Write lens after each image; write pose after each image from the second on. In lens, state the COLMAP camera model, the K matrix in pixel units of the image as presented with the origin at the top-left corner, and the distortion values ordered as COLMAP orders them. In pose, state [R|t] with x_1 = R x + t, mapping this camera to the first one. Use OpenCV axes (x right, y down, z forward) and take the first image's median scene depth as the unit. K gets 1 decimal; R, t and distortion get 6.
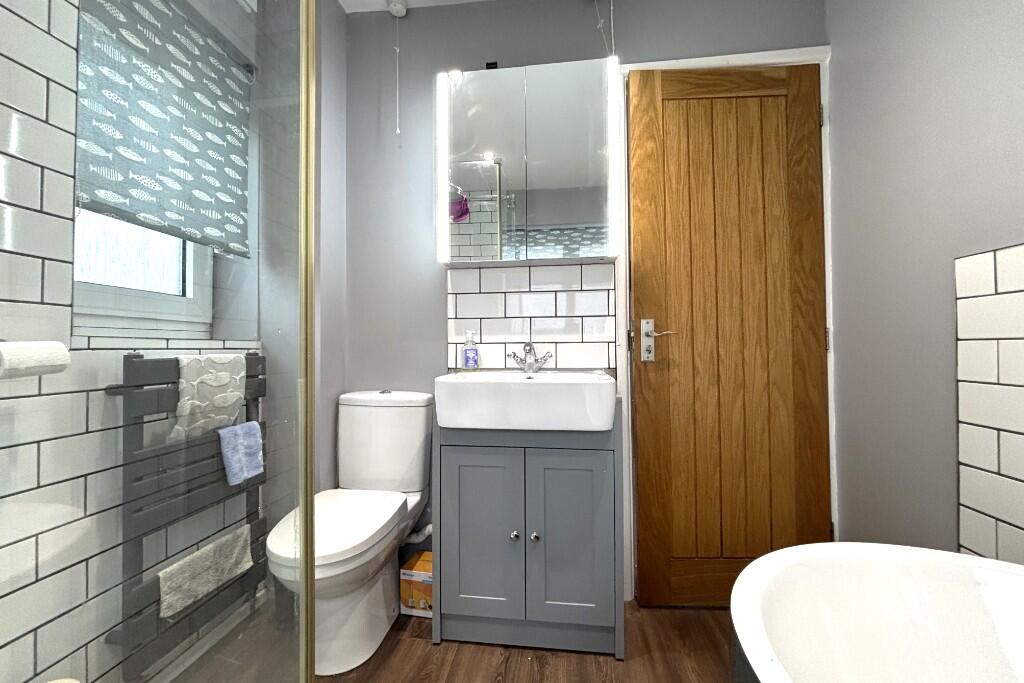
lens RADIAL K [[421.7, 0, 512.0], [0, 421.7, 341.5], [0, 0, 1]] dist [0.009479, -0.000490]
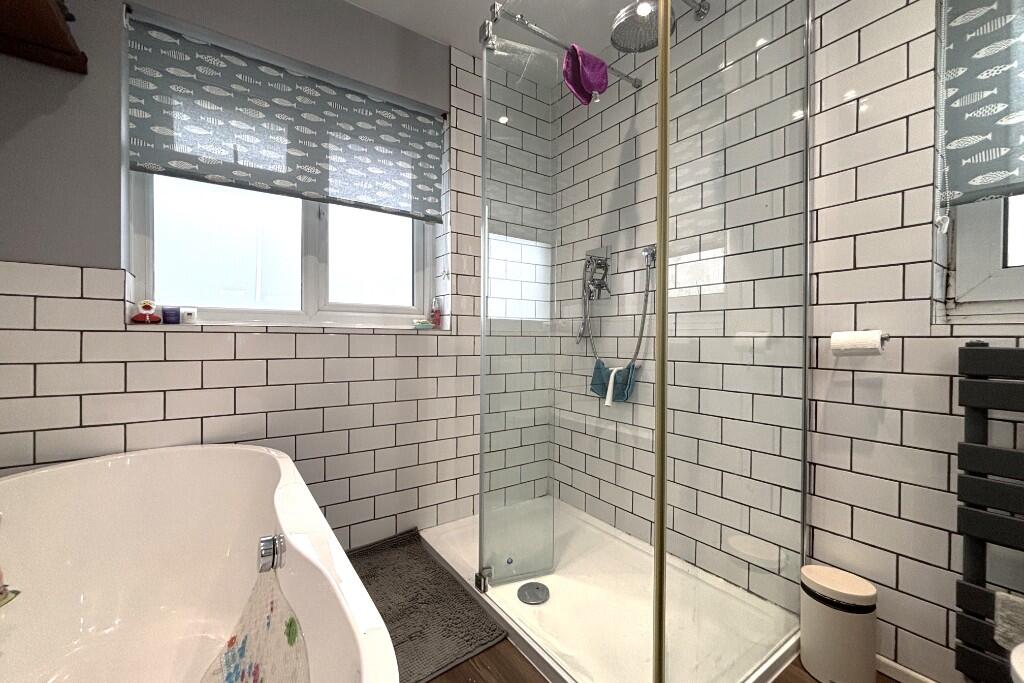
lens RADIAL K [[421.7, 0, 512.0], [0, 421.7, 341.5], [0, 0, 1]] dist [0.009479, -0.000490]
pose [[-0.738806, 0.008278, -0.673867, 0.515831], [0.011459, 0.999934, -0.000280, 0.016954], [0.673821, -0.007929, -0.738852, 1.001800]]
